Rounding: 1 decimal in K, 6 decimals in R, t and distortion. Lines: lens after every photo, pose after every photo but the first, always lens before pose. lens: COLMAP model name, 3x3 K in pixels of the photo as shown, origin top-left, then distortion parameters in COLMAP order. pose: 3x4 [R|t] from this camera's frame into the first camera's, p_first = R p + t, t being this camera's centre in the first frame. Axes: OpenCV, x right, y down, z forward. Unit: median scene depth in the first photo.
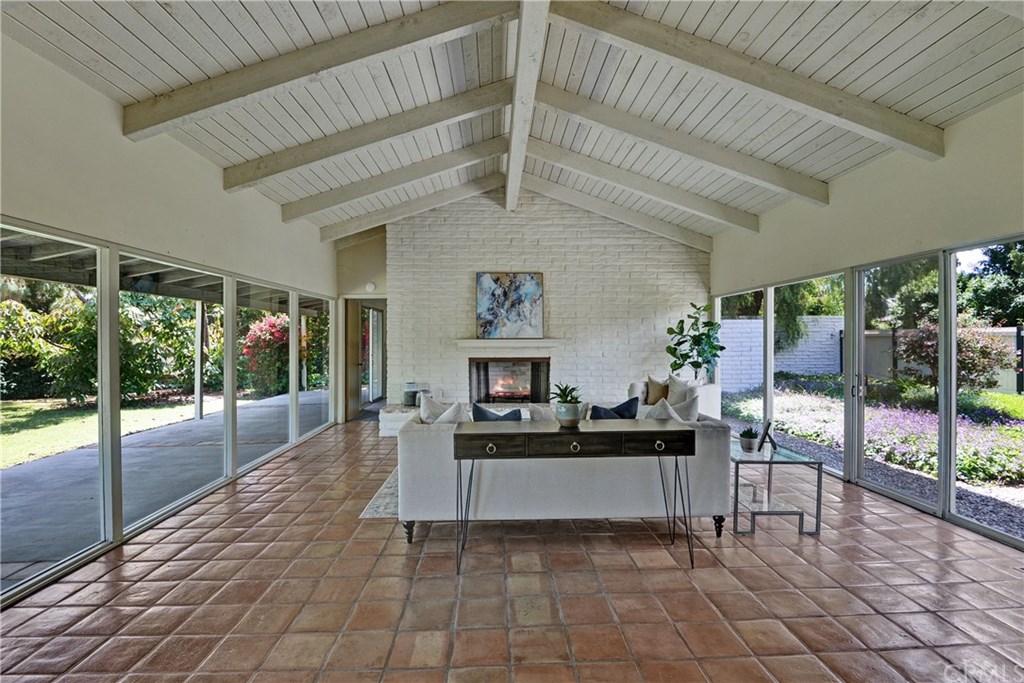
lens RADIAL K [[464.4, 0, 512.0], [0, 464.4, 341.5], [0, 0, 1]] dist [-0.001567, -0.000657]
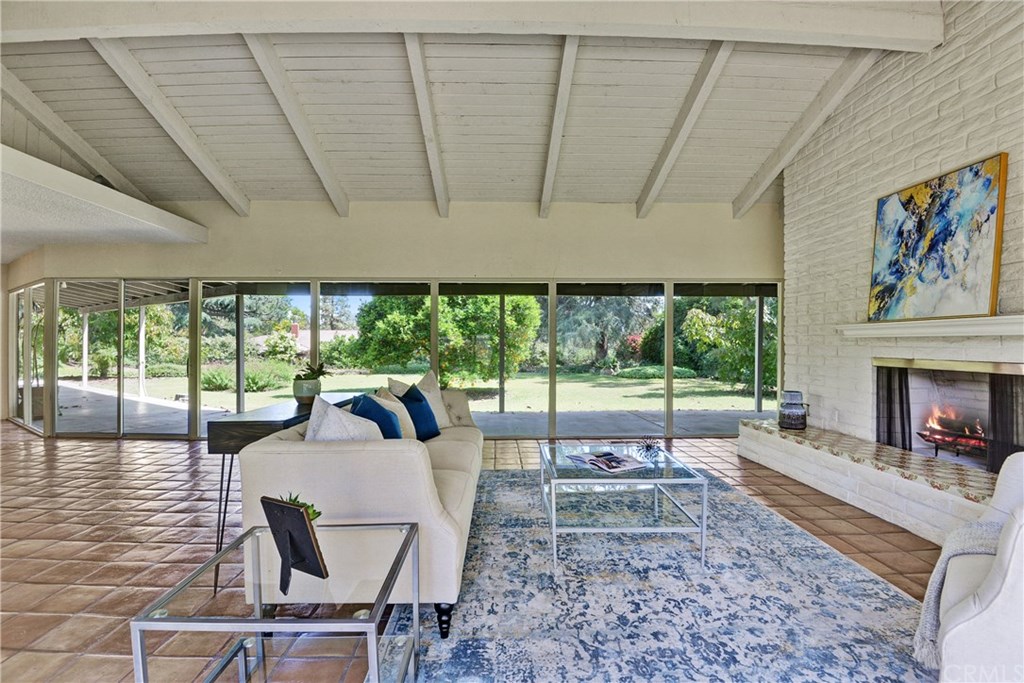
lens RADIAL K [[470.3, 0, 500.0], [0, 470.3, 340.4], [0, 0, 1]] dist [-0.045138, -0.000078]
pose [[-0.009737, -0.002812, -0.999949, 0.449611], [-0.005401, 0.999982, -0.002759, 0.018568], [0.999938, 0.005374, -0.009752, 0.566006]]
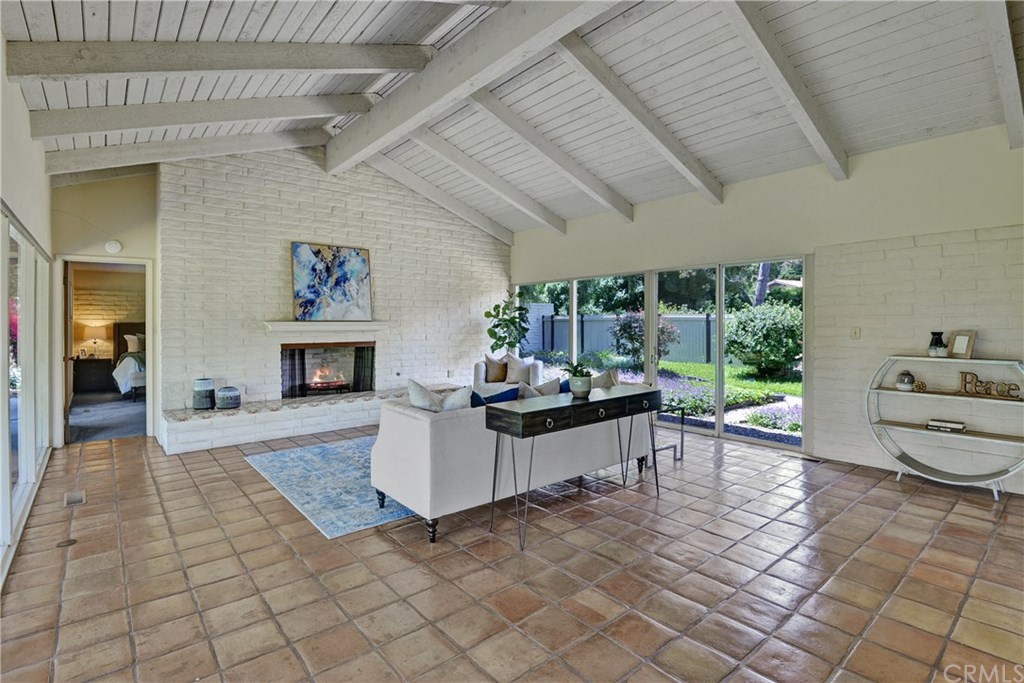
lens RADIAL K [[488.3, 0, 512.8], [0, 488.3, 327.5], [0, 0, 1]] dist [-0.001685, -0.000782]
pose [[0.789020, -0.004617, 0.614350, -0.301792], [0.001386, 0.999983, 0.005735, 0.001337], [-0.614365, -0.003673, 0.789013, 0.061981]]
